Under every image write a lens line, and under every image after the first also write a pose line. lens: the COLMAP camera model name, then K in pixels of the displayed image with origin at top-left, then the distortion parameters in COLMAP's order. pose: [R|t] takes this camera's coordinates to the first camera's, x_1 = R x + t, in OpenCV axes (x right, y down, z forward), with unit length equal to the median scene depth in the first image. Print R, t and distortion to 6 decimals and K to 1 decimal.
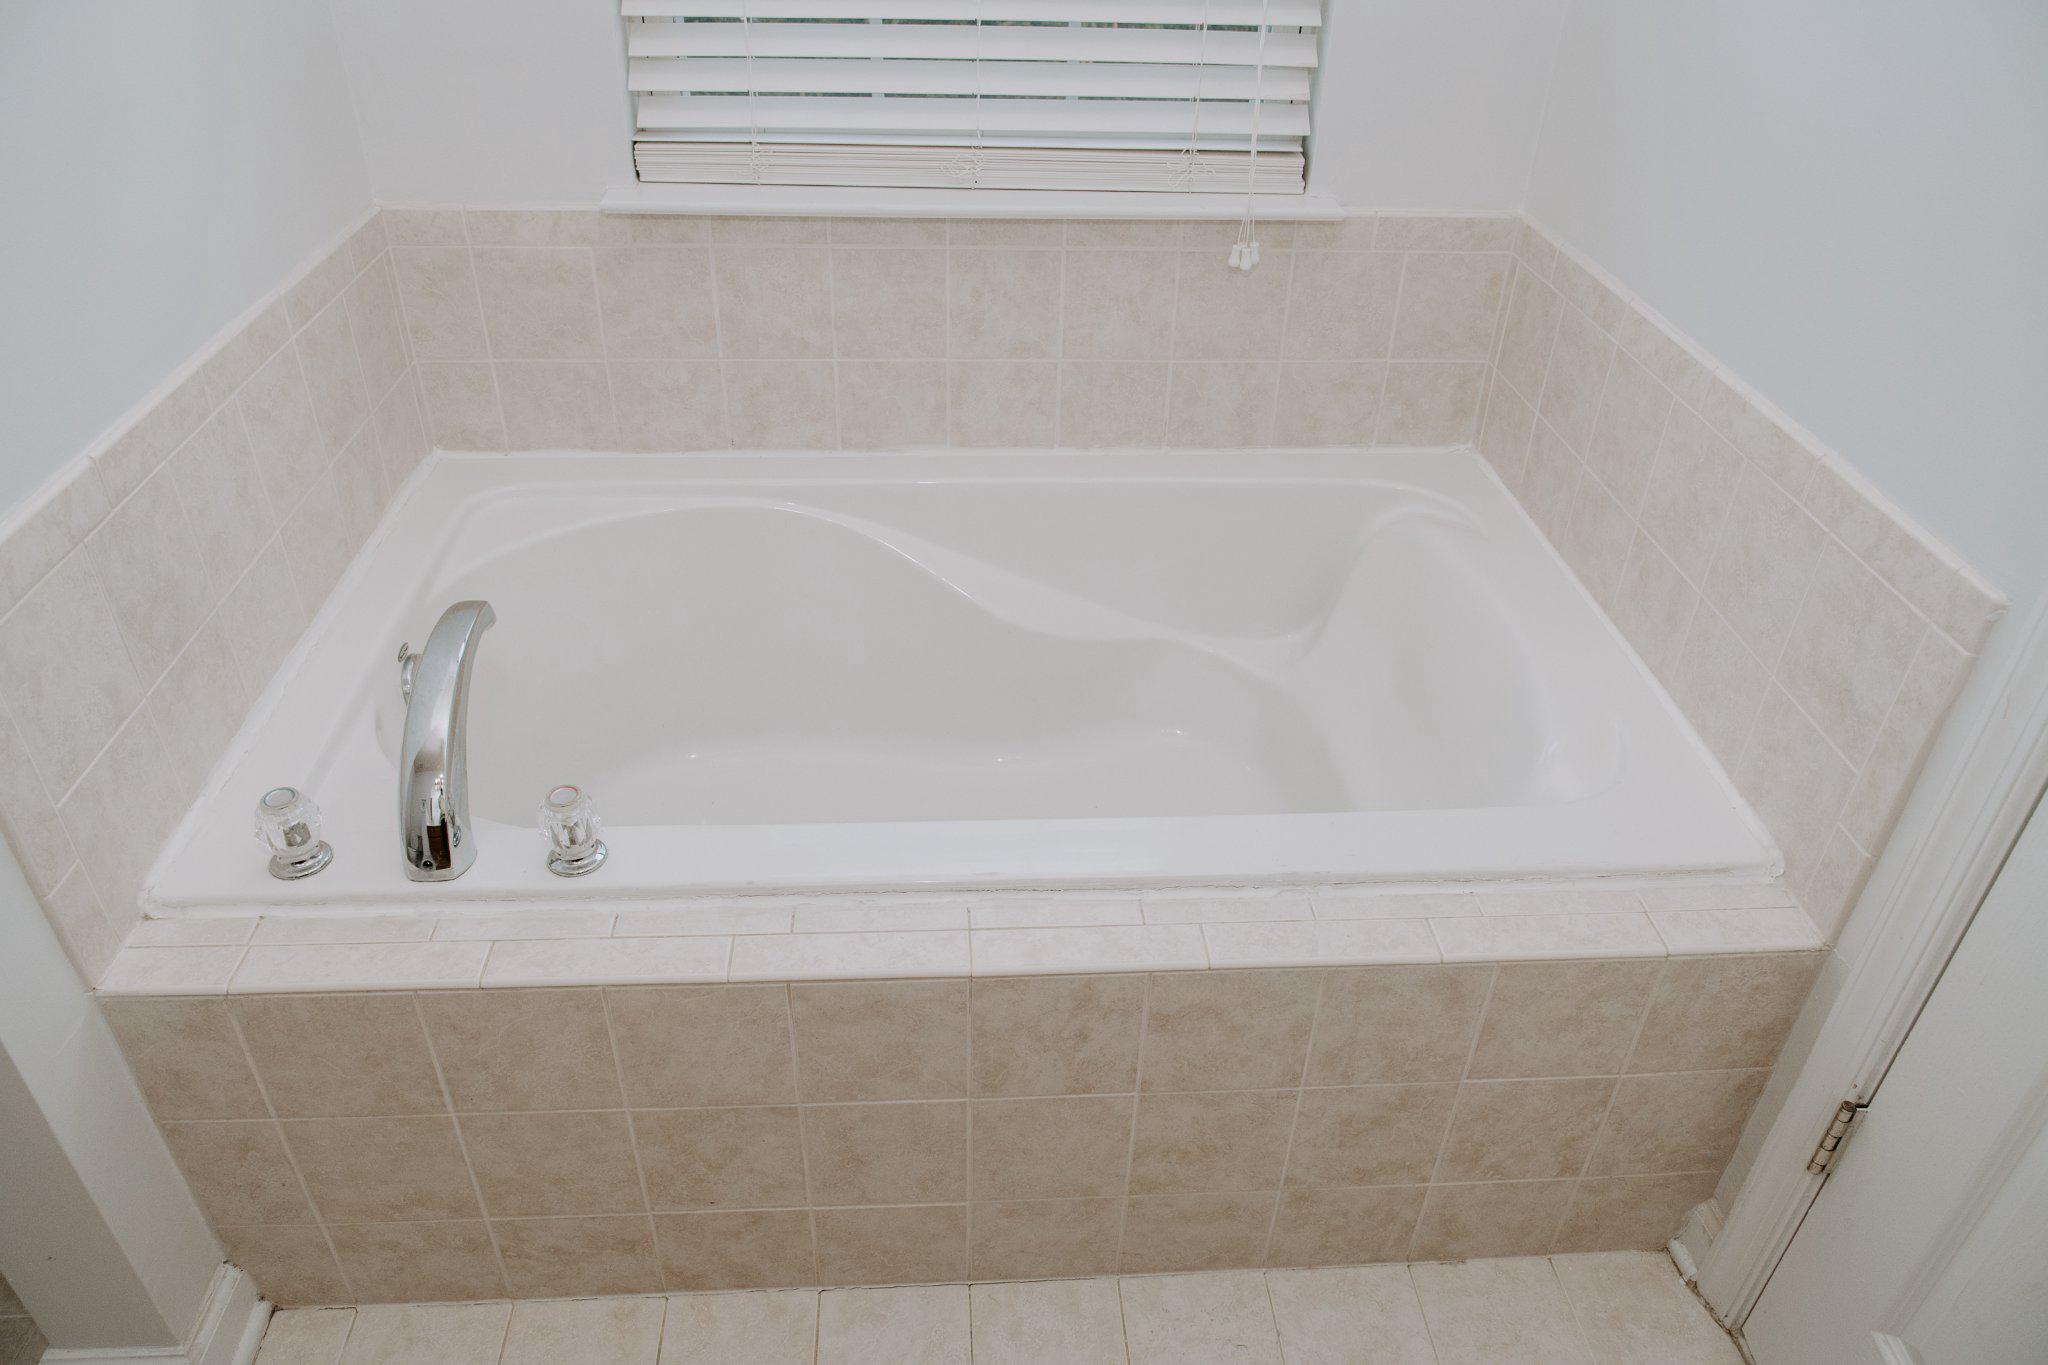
lens RADIAL K [[1401.6, 0, 1024.0], [0, 1401.6, 682.5], [0, 0, 1]] dist [-0.021118, -0.004132]
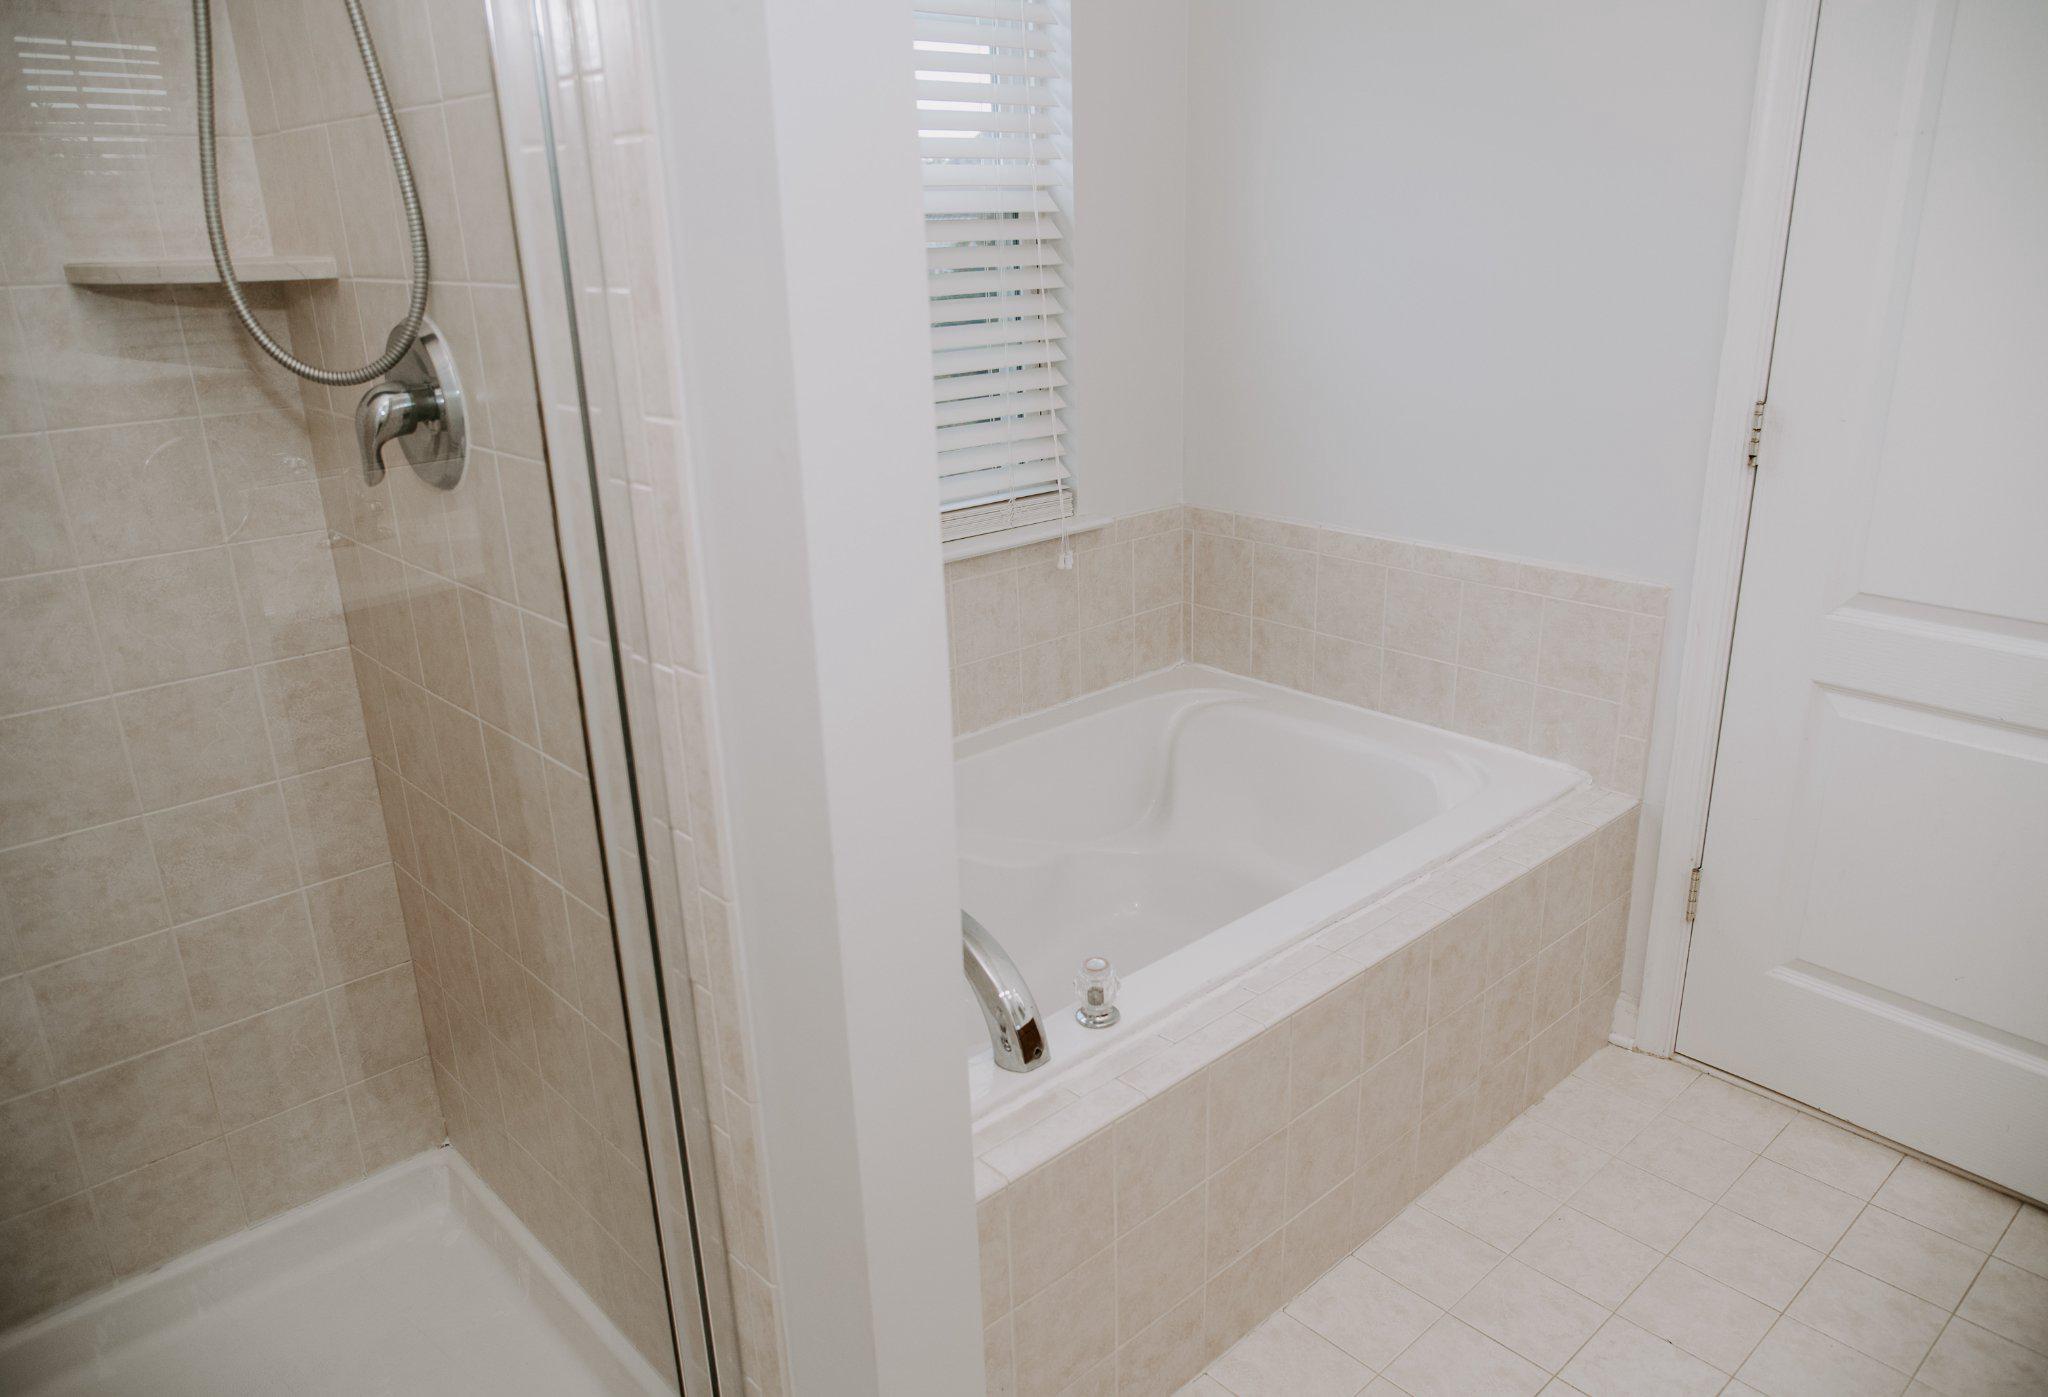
lens RADIAL K [[1432.8, 0, 1067.5], [0, 1432.8, 699.8], [0, 0, 1]] dist [-0.004039, -0.001335]
pose [[0.768375, -0.247297, 0.590291, -0.937815], [0.392158, 0.910824, -0.128886, 0.013880], [-0.505779, 0.330520, 0.796834, -0.142387]]
